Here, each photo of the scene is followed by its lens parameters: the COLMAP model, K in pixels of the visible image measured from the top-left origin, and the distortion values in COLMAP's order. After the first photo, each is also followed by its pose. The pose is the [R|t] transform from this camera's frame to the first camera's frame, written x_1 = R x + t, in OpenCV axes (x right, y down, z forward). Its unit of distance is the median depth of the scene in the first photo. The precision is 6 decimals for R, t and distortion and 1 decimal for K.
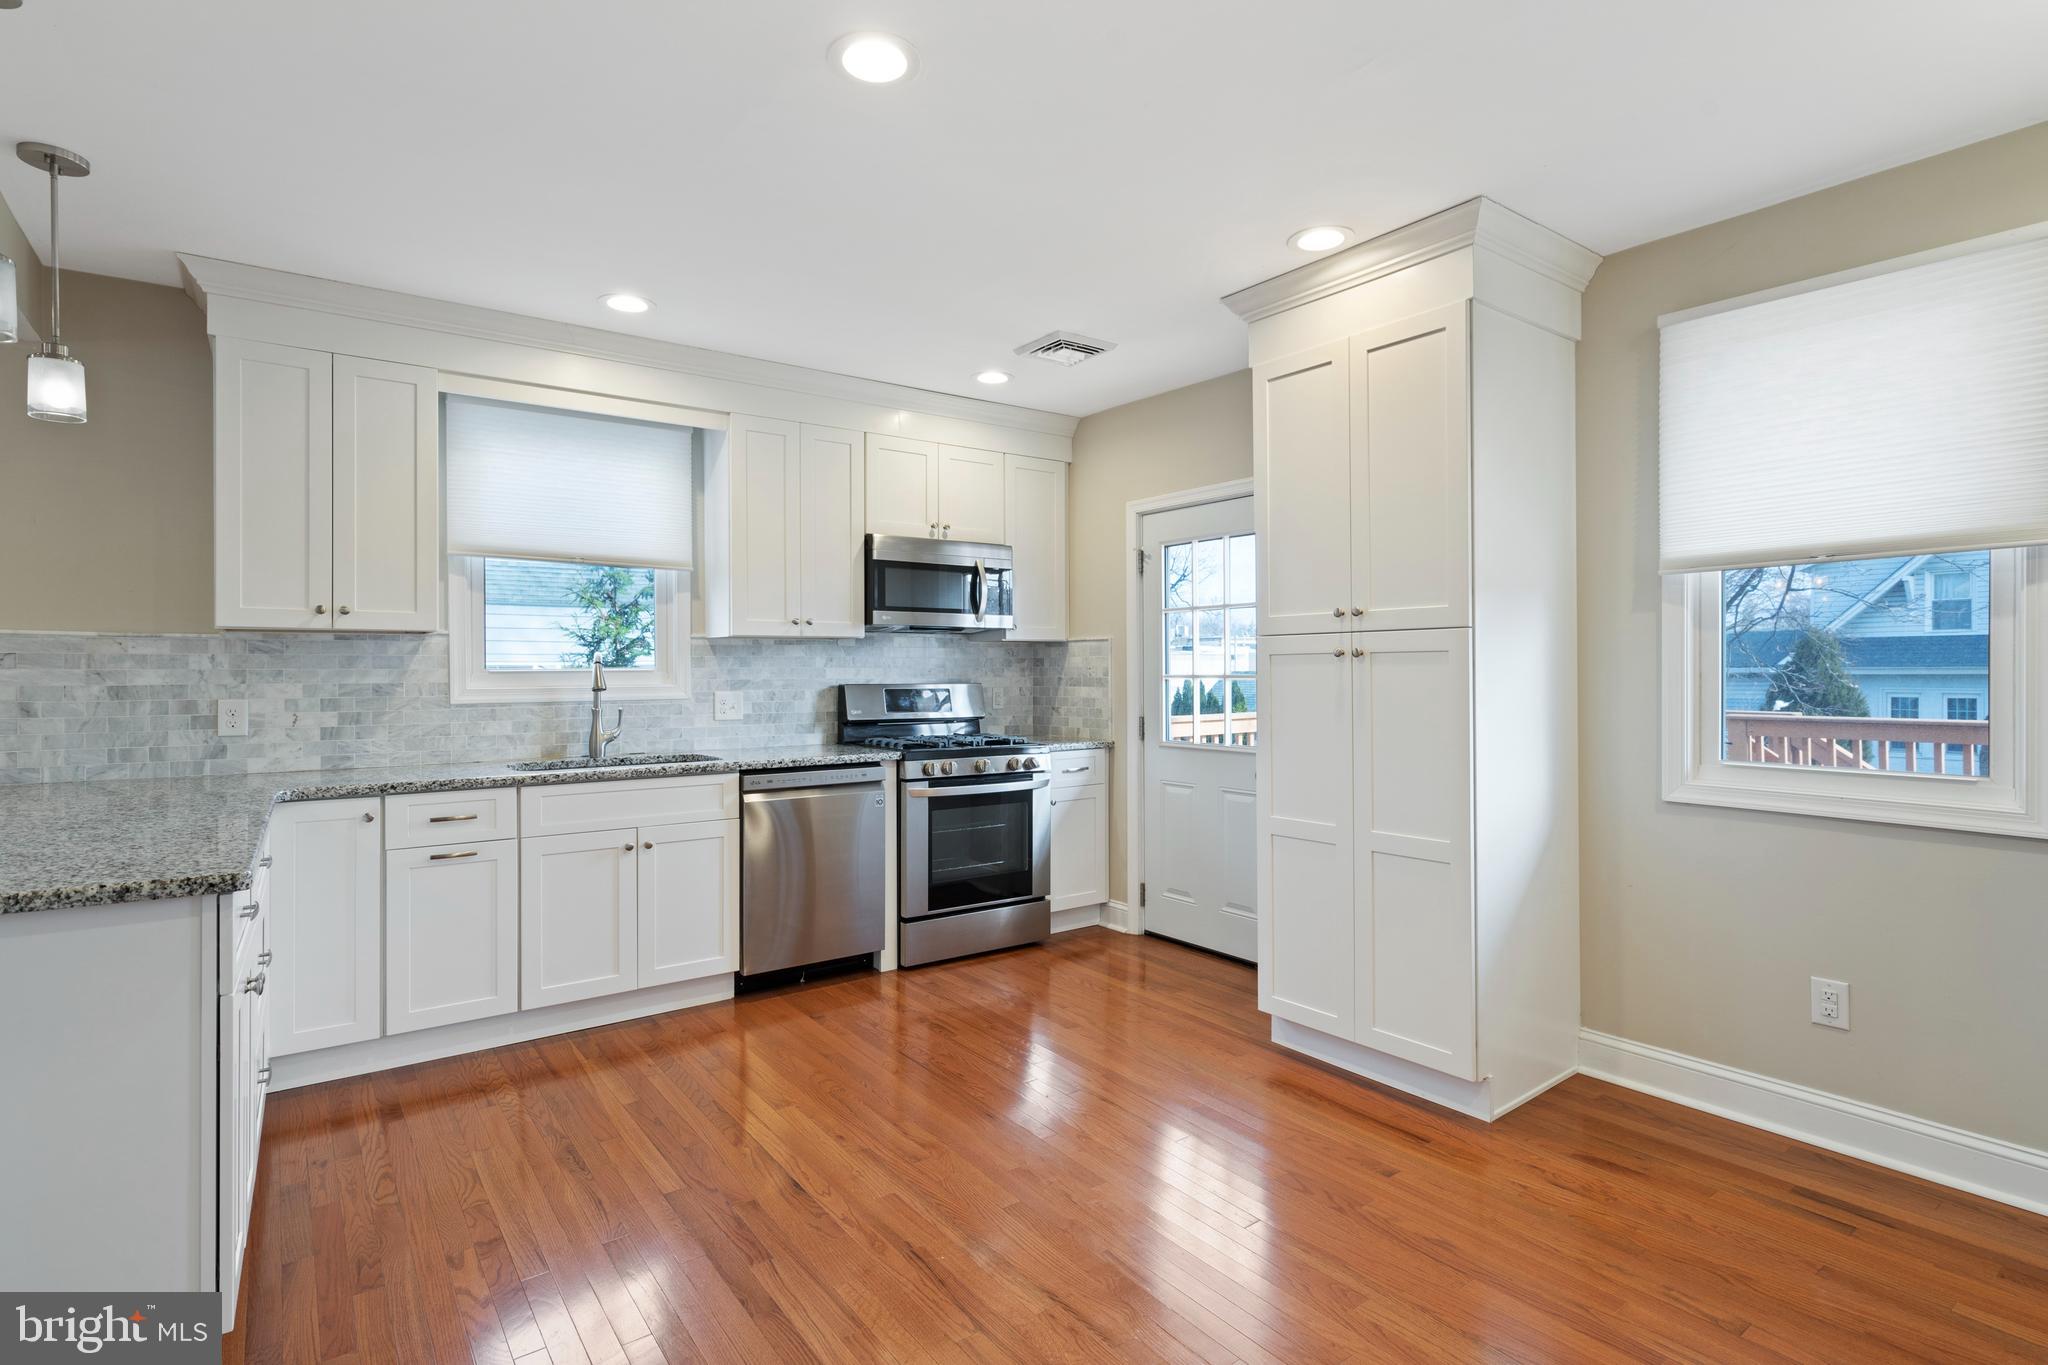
lens RADIAL K [[1016.3, 0, 1021.6], [0, 1016.3, 669.1], [0, 0, 1]] dist [0.000209, 0.000290]
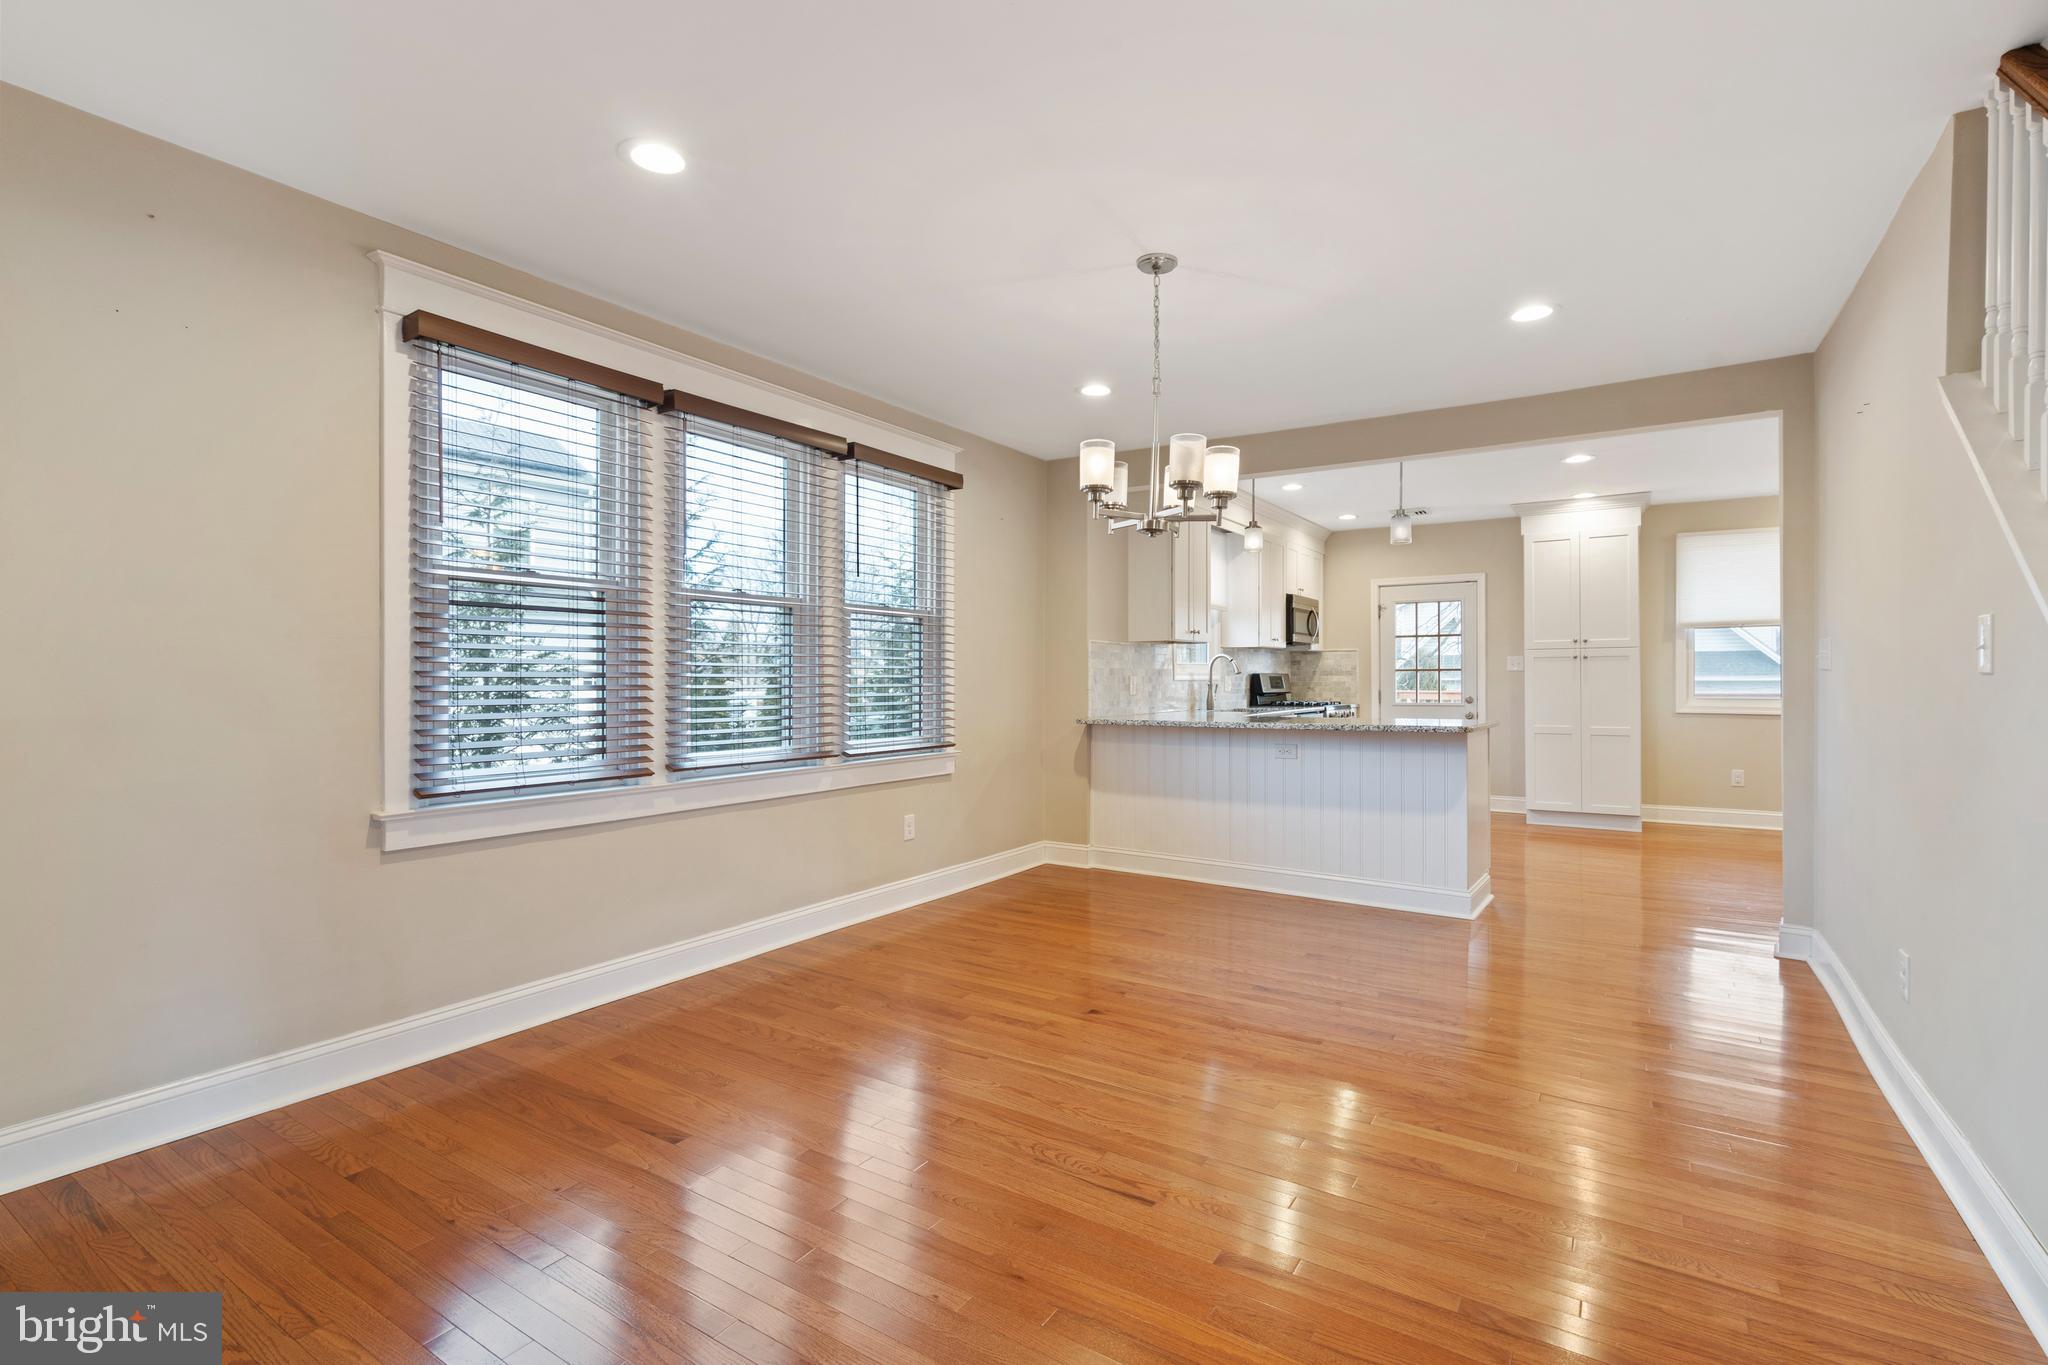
lens RADIAL K [[936.9, 0, 1024.0], [0, 936.9, 682.5], [0, 0, 1]] dist [-0.002843, -0.000284]
pose [[0.937238, -0.001606, 0.348687, -1.476156], [0.000409, 0.999994, 0.003506, 0.032202], [-0.348690, -0.003143, 0.937233, -0.570522]]
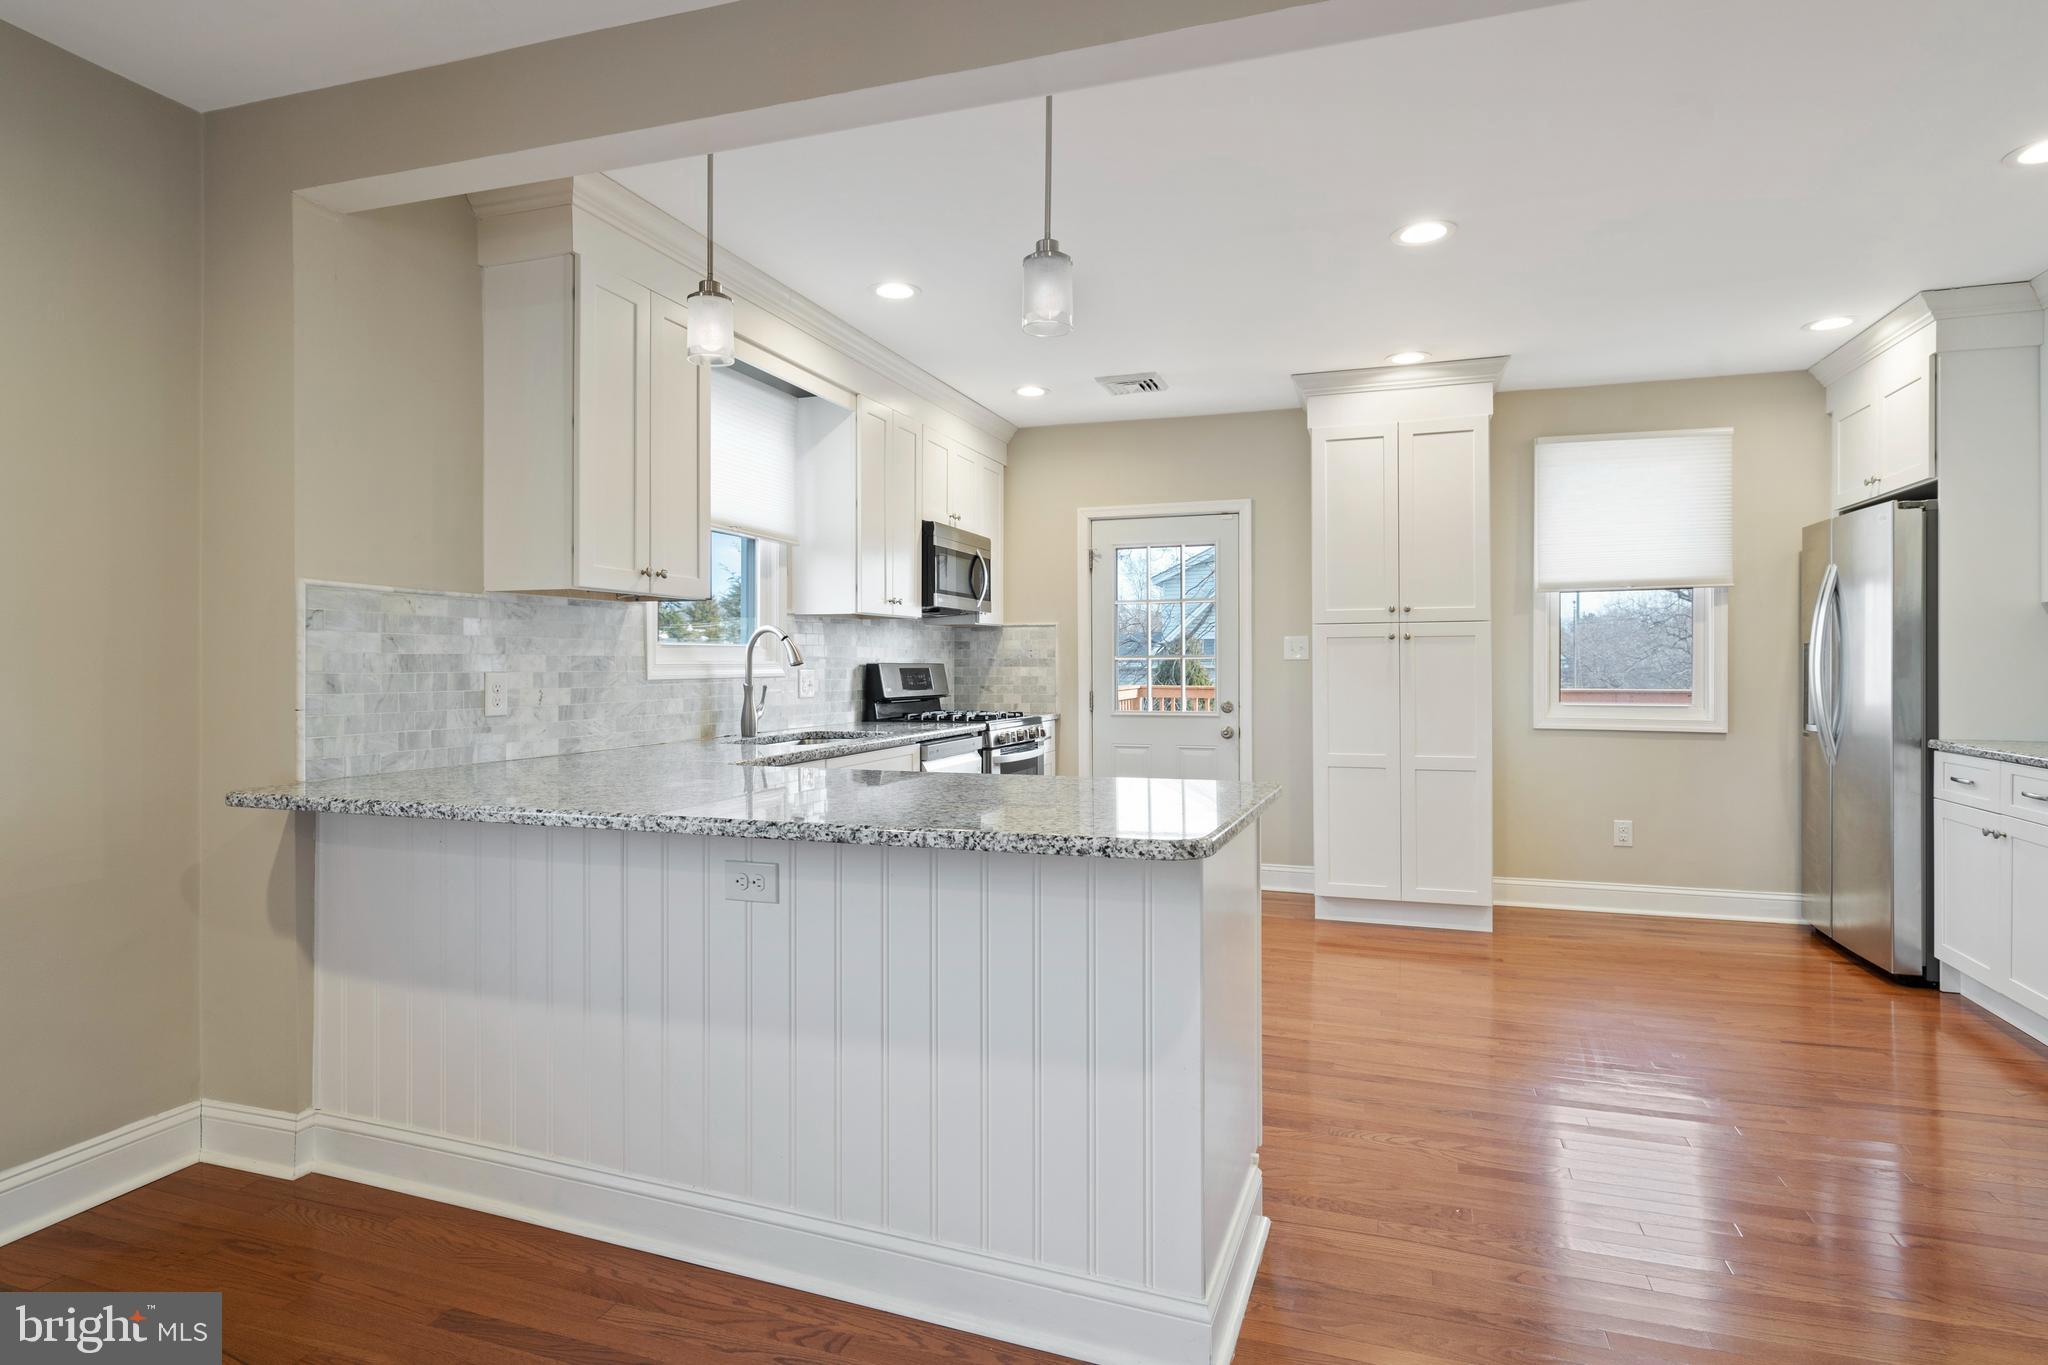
lens RADIAL K [[1091.0, 0, 1024.9], [0, 1091.0, 660.7], [0, 0, 1]] dist [-0.000677, -0.000885]
pose [[0.820711, 0.003120, 0.571334, -0.859772], [-0.000609, 0.999989, -0.004586, 0.022035], [-0.571343, 0.003416, 0.820705, 0.009446]]
